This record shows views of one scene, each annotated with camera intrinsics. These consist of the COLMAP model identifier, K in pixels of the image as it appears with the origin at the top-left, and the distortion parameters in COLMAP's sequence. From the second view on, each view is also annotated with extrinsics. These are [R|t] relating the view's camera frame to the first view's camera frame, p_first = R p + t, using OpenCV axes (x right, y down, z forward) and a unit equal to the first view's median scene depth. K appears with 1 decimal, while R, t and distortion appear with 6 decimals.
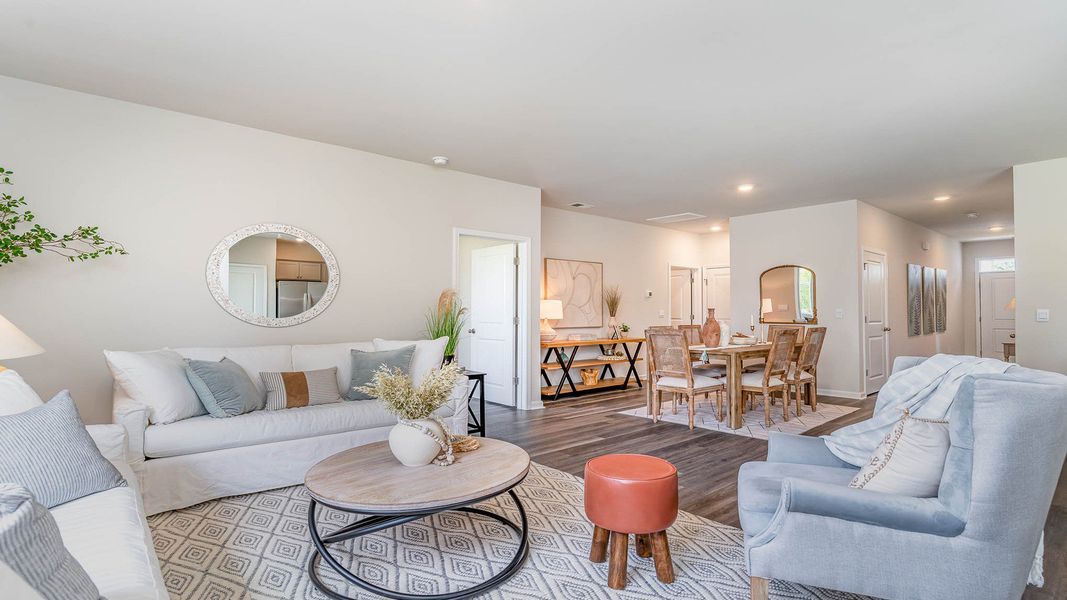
lens RADIAL K [[515.5, 0, 533.5], [0, 515.5, 300.0], [0, 0, 1]] dist [0.000078, 0.000061]
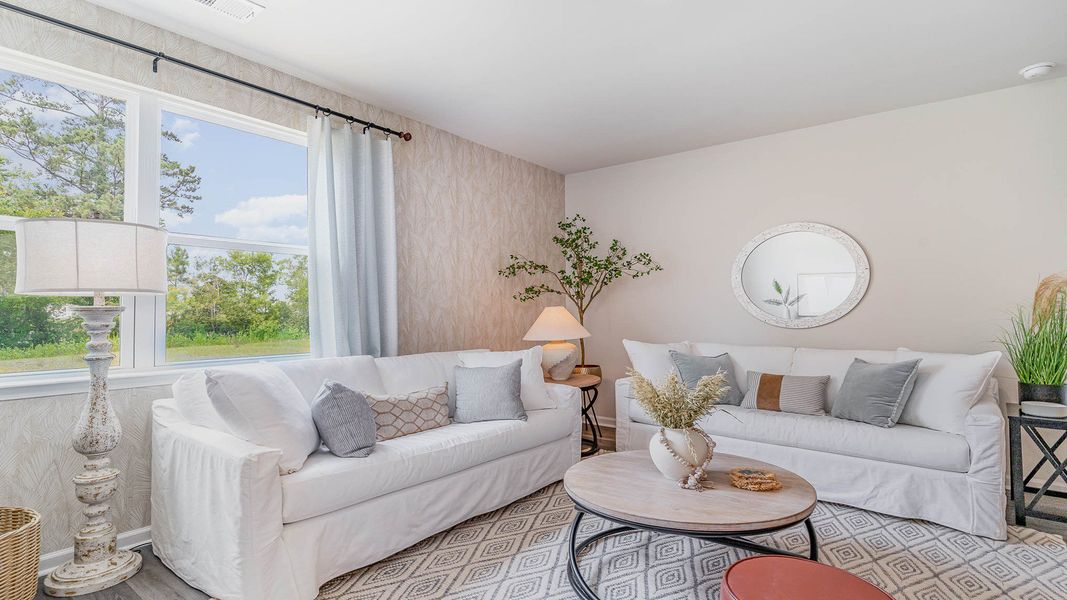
lens RADIAL K [[515.5, 0, 533.5], [0, 515.5, 300.0], [0, 0, 1]] dist [0.000078, 0.000061]
pose [[0.185713, -0.025063, -0.982284, 0.416728], [0.019970, 0.999564, -0.021729, 0.010579], [0.982401, -0.015581, 0.186133, 0.378582]]
